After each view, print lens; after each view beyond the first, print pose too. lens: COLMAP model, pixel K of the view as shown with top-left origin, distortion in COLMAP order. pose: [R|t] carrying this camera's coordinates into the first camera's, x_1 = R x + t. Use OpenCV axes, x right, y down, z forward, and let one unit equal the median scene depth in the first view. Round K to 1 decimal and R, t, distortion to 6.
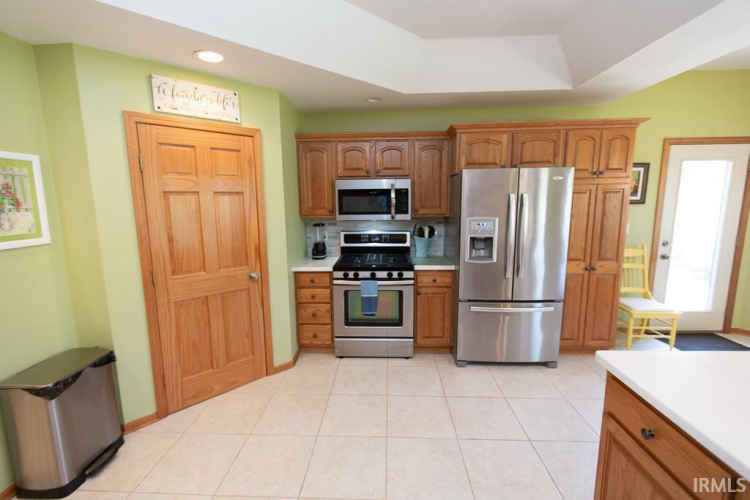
lens RADIAL K [[330.3, 0, 371.3], [0, 330.3, 247.6], [0, 0, 1]] dist [-0.000422, -0.000584]
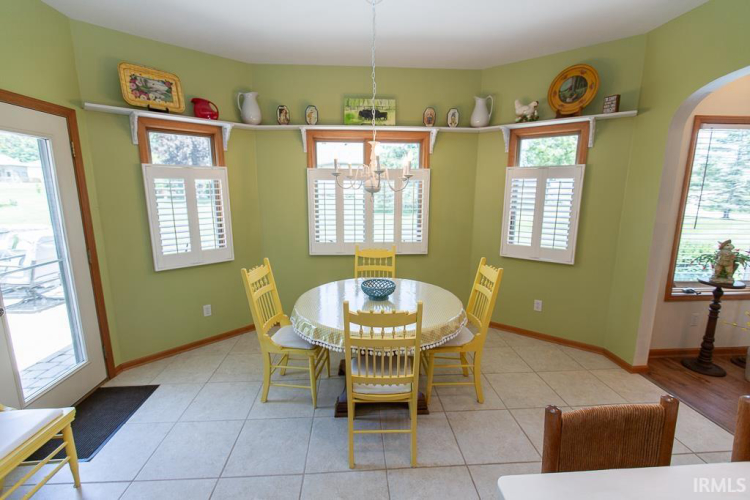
lens RADIAL K [[330.3, 0, 371.3], [0, 330.3, 247.6], [0, 0, 1]] dist [-0.000422, -0.000584]
pose [[-0.106098, -0.166786, 0.980268, 0.393374], [0.154488, 0.971097, 0.181946, -0.086064], [-0.982281, 0.170744, -0.077265, 0.513344]]
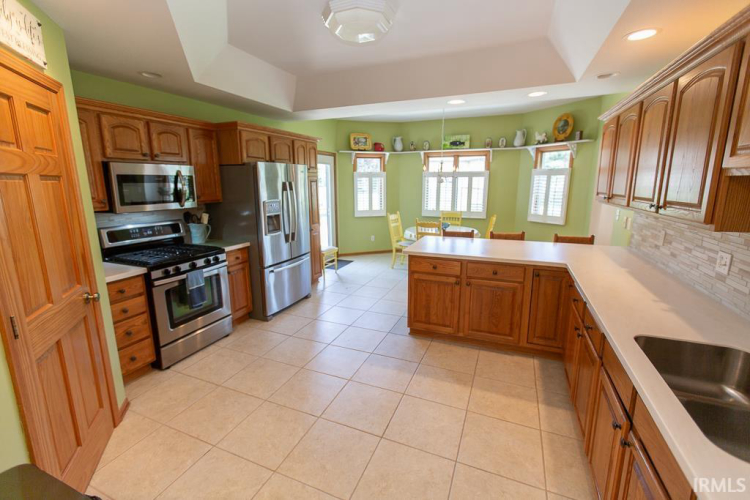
lens RADIAL K [[330.3, 0, 371.3], [0, 330.3, 247.6], [0, 0, 1]] dist [-0.000422, -0.000584]
pose [[0.344085, -0.174333, 0.922612, -0.692811], [0.144833, 0.980706, 0.131296, -0.018845], [-0.927701, 0.088448, 0.362696, 0.159487]]
